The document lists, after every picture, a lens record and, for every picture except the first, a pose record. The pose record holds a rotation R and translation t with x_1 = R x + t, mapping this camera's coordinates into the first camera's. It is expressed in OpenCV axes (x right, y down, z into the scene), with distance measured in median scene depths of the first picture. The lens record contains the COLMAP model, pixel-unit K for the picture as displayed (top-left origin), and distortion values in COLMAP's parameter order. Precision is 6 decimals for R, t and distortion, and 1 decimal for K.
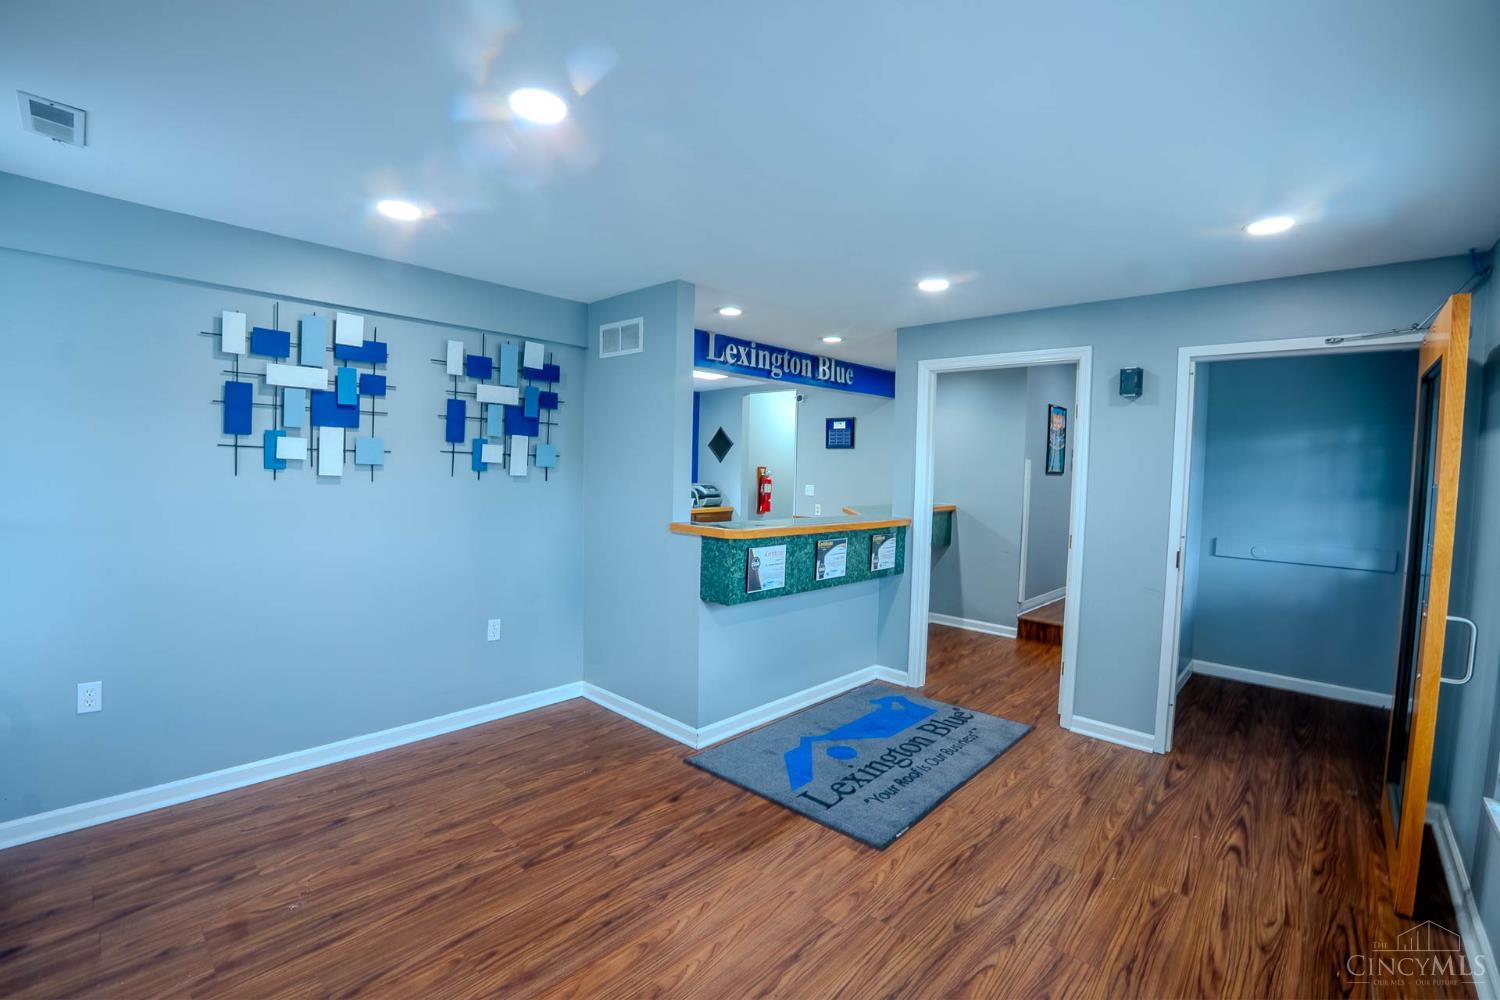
lens RADIAL K [[649.3, 0, 748.9], [0, 649.3, 518.8], [0, 0, 1]] dist [-0.071495, 0.015113]
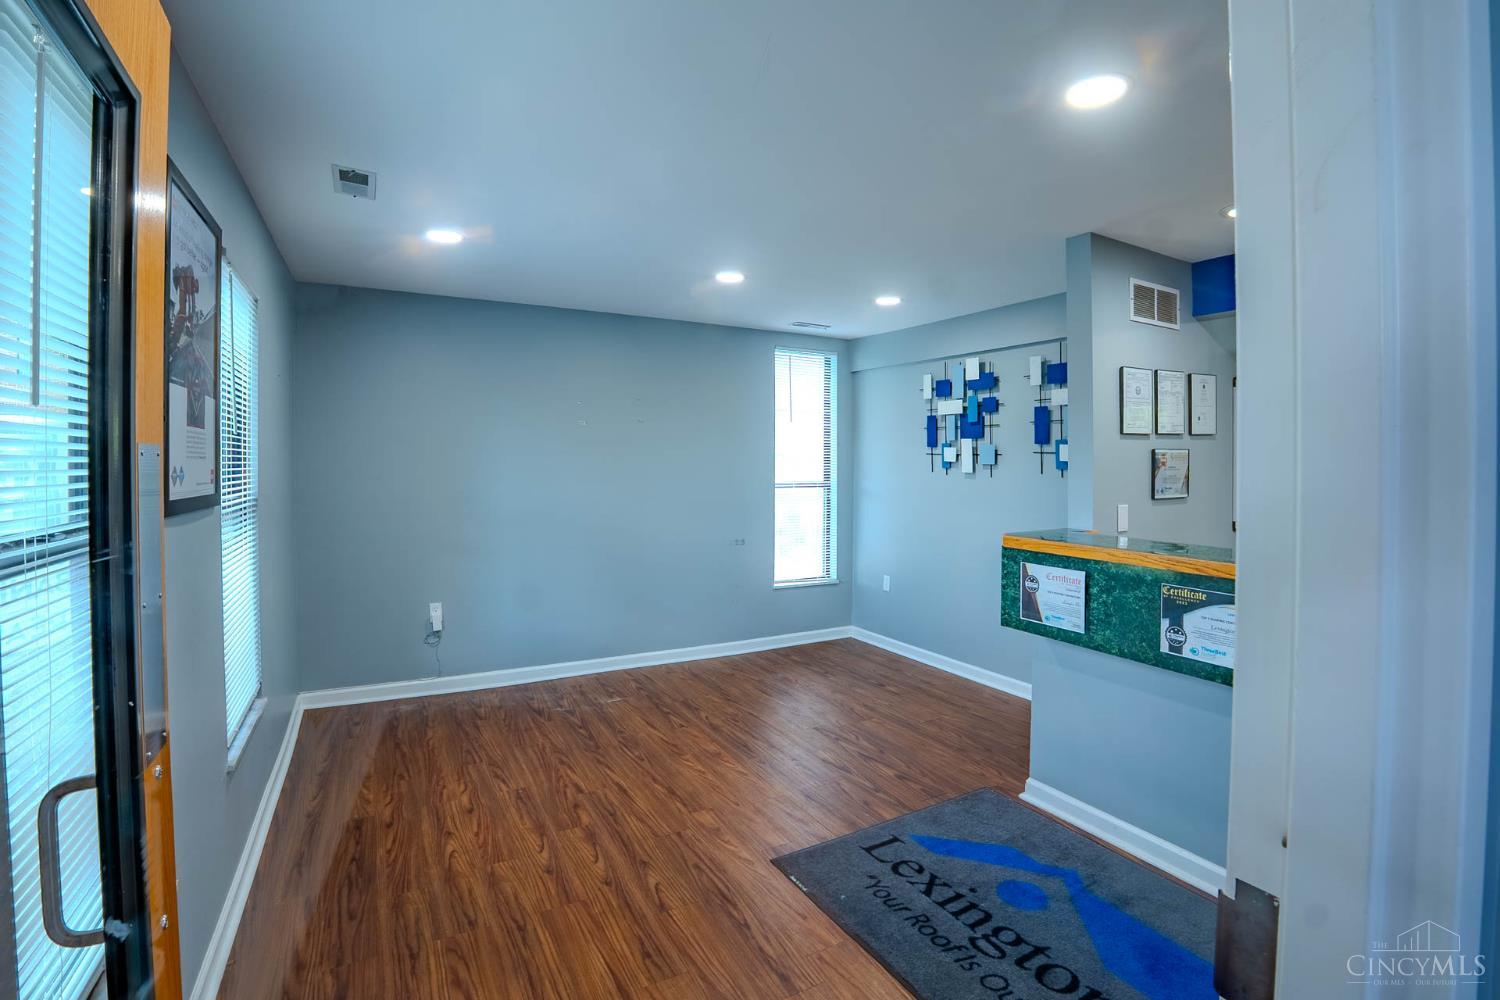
lens RADIAL K [[685.8, 0, 749.1], [0, 685.8, 479.3], [0, 0, 1]] dist [-0.045886, 0.000232]
pose [[-0.311022, -0.000855, -0.950402, 0.959402], [-0.079390, 0.996528, 0.025085, -0.052729], [0.947081, 0.083254, -0.310010, 1.007855]]
